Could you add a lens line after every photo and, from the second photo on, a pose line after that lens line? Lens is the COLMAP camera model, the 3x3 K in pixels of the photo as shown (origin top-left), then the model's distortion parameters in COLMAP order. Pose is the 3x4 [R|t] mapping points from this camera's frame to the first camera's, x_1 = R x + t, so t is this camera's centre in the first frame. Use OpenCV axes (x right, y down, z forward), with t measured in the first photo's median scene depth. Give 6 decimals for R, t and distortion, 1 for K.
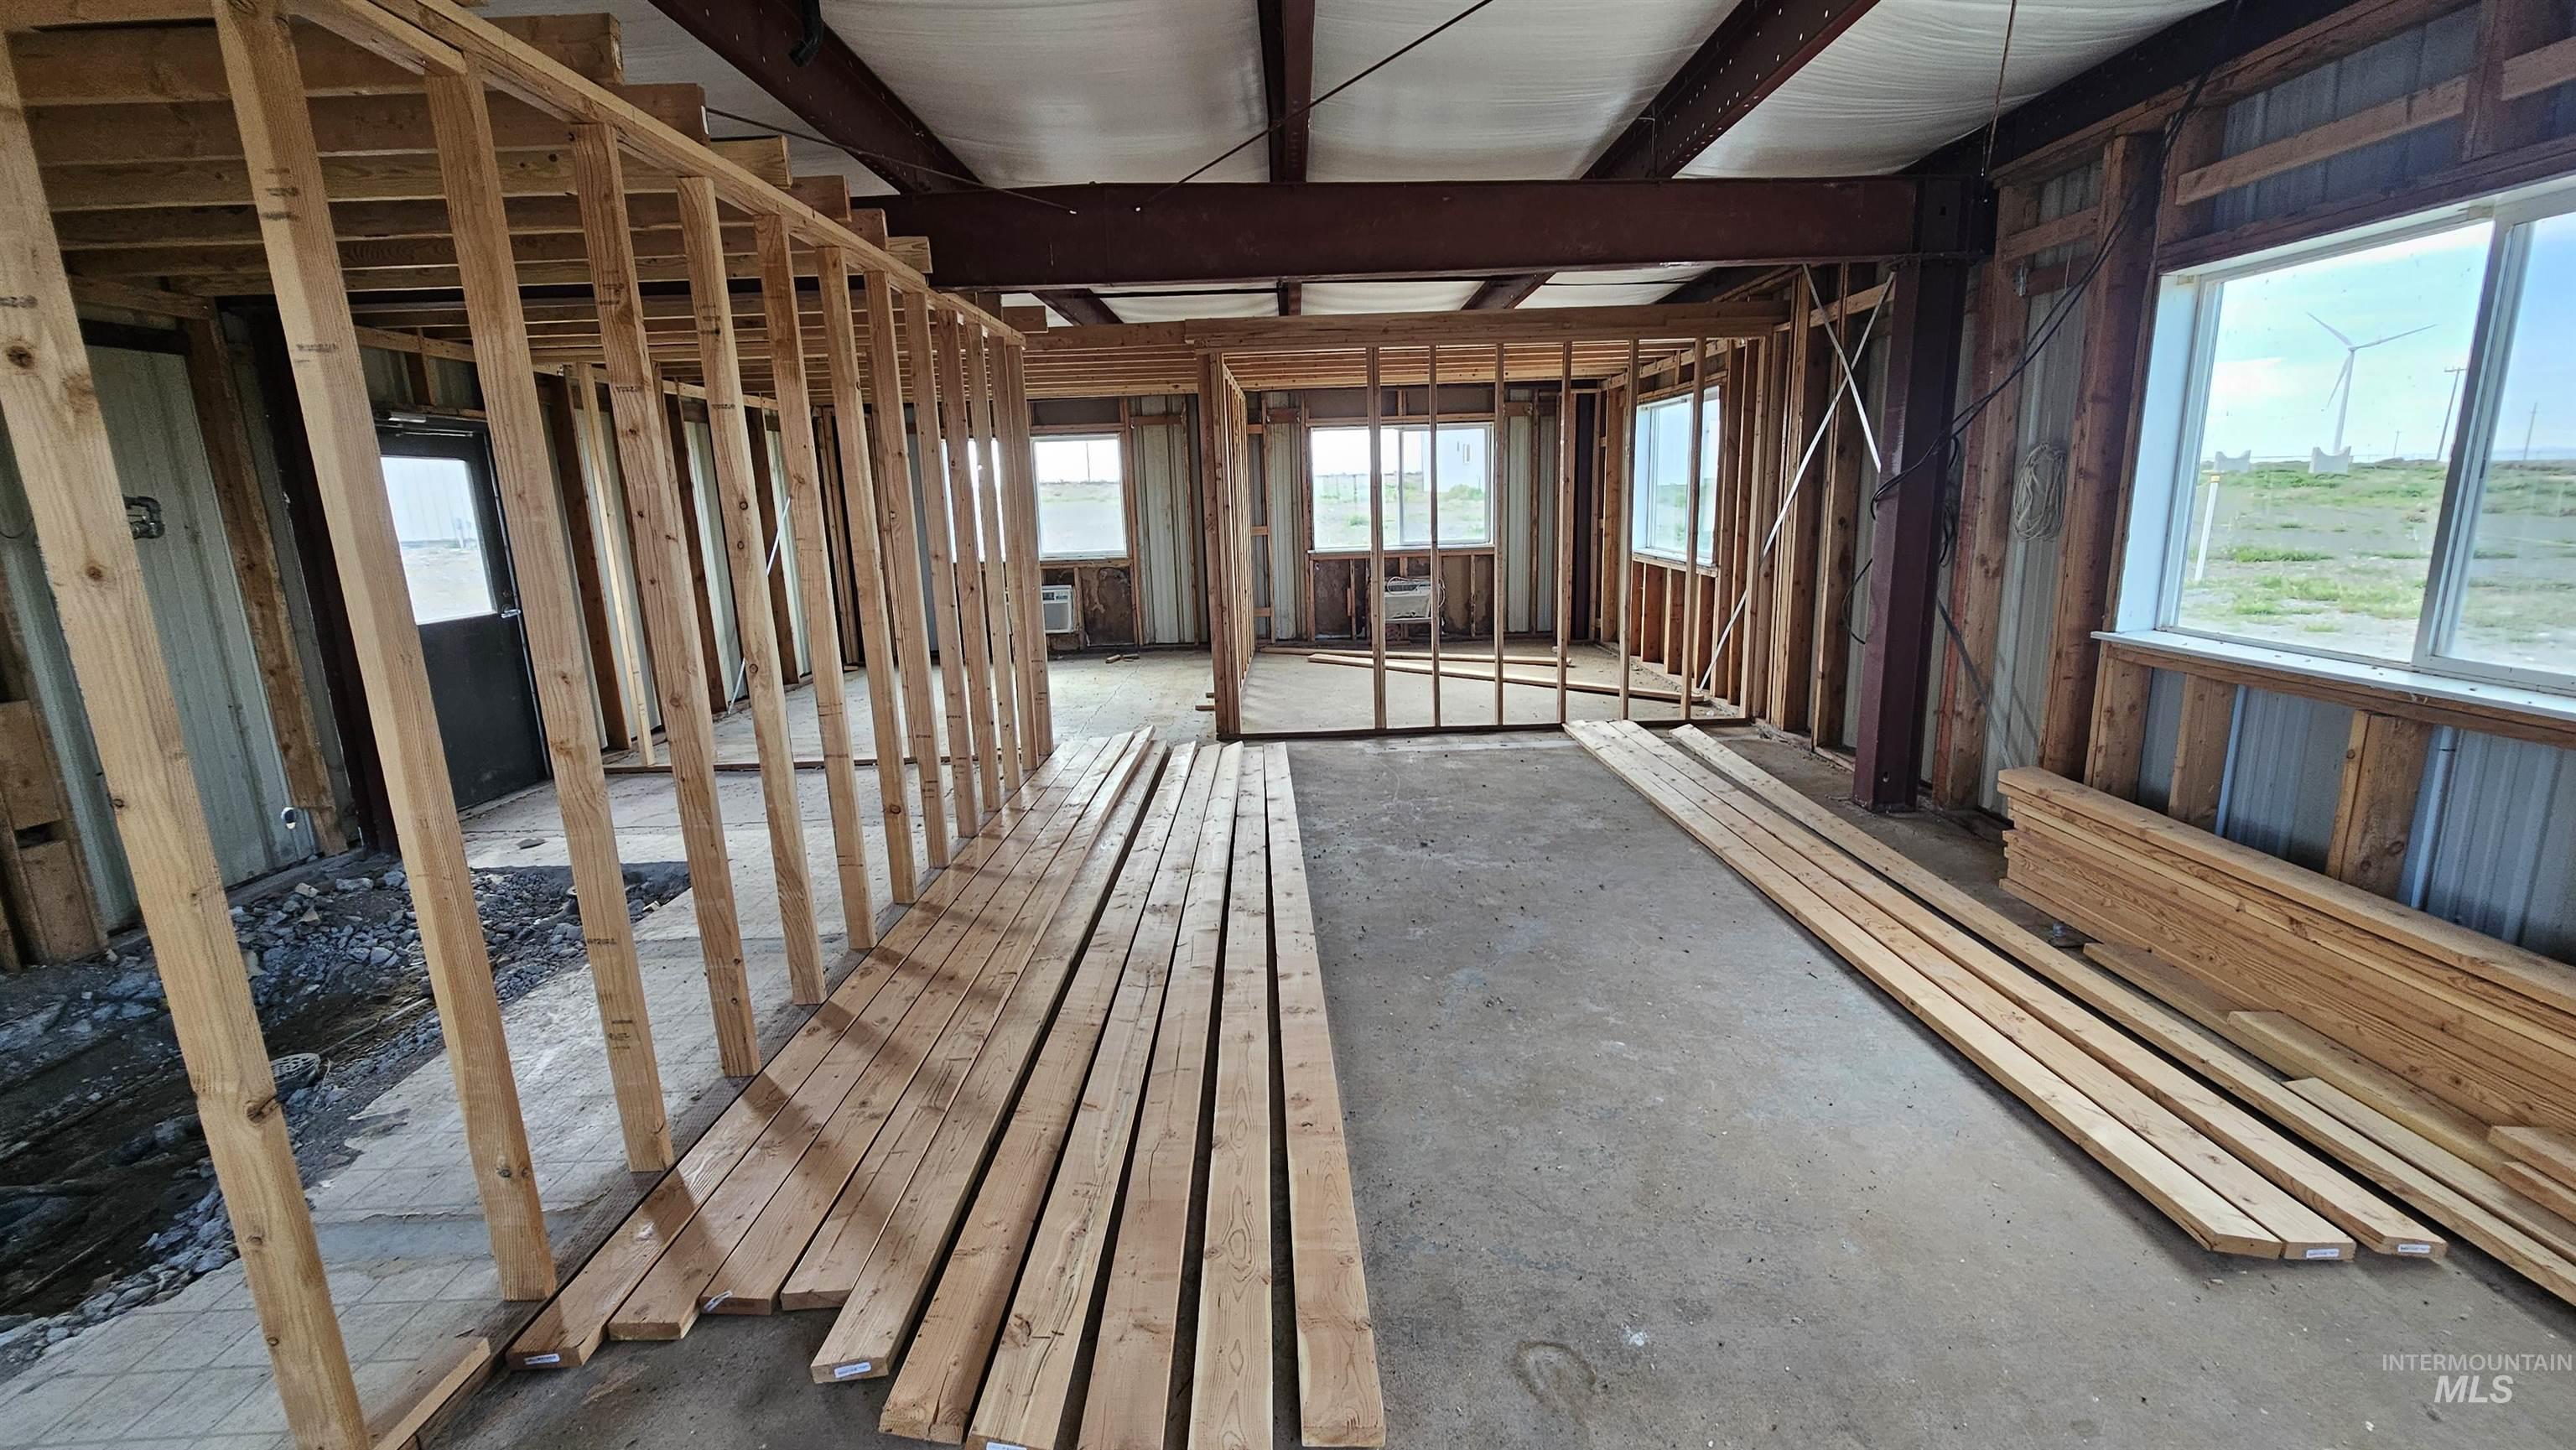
lens RADIAL K [[1063.2, 0, 1293.5], [0, 1063.2, 721.3], [0, 0, 1]] dist [-0.001839, -0.000103]
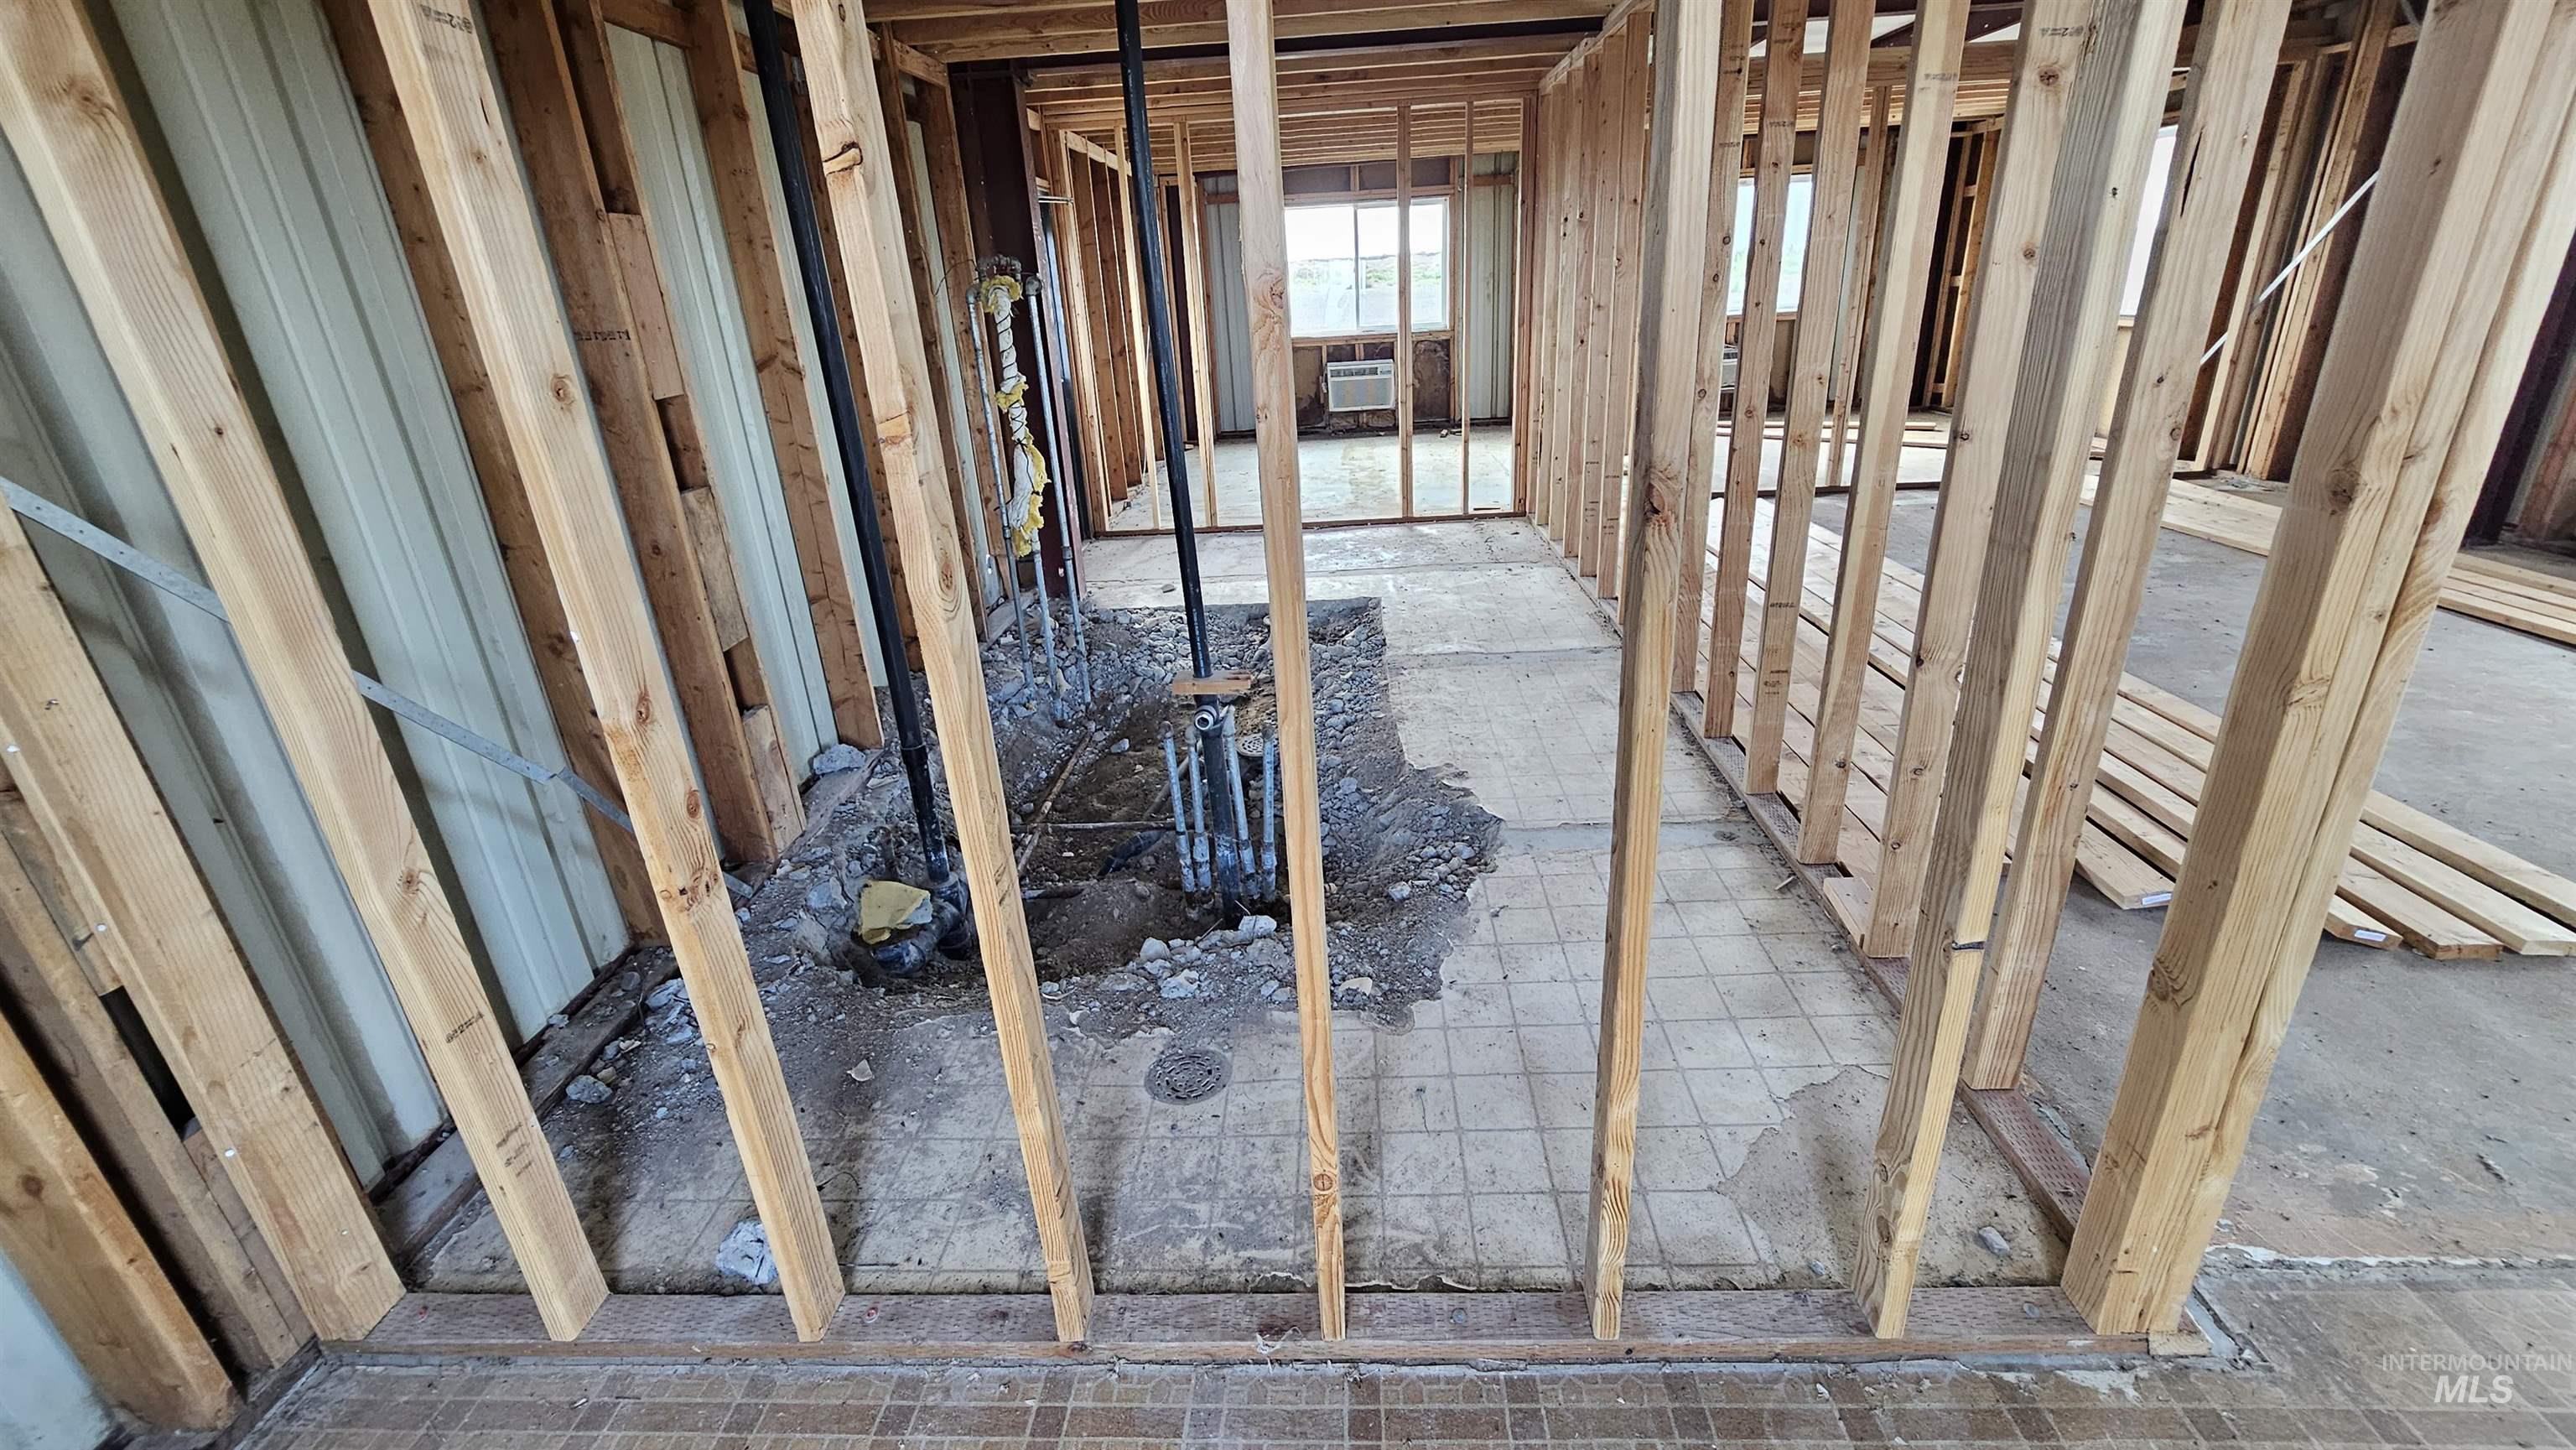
lens RADIAL K [[1063.2, 0, 1287.5], [0, 1063.2, 715.6], [0, 0, 1]] dist [-0.001839, -0.000103]
pose [[0.998743, -0.003586, -0.050004, -0.401741], [0.012484, 0.983806, 0.178802, 0.035919], [0.048553, -0.179201, 0.982614, -0.088195]]
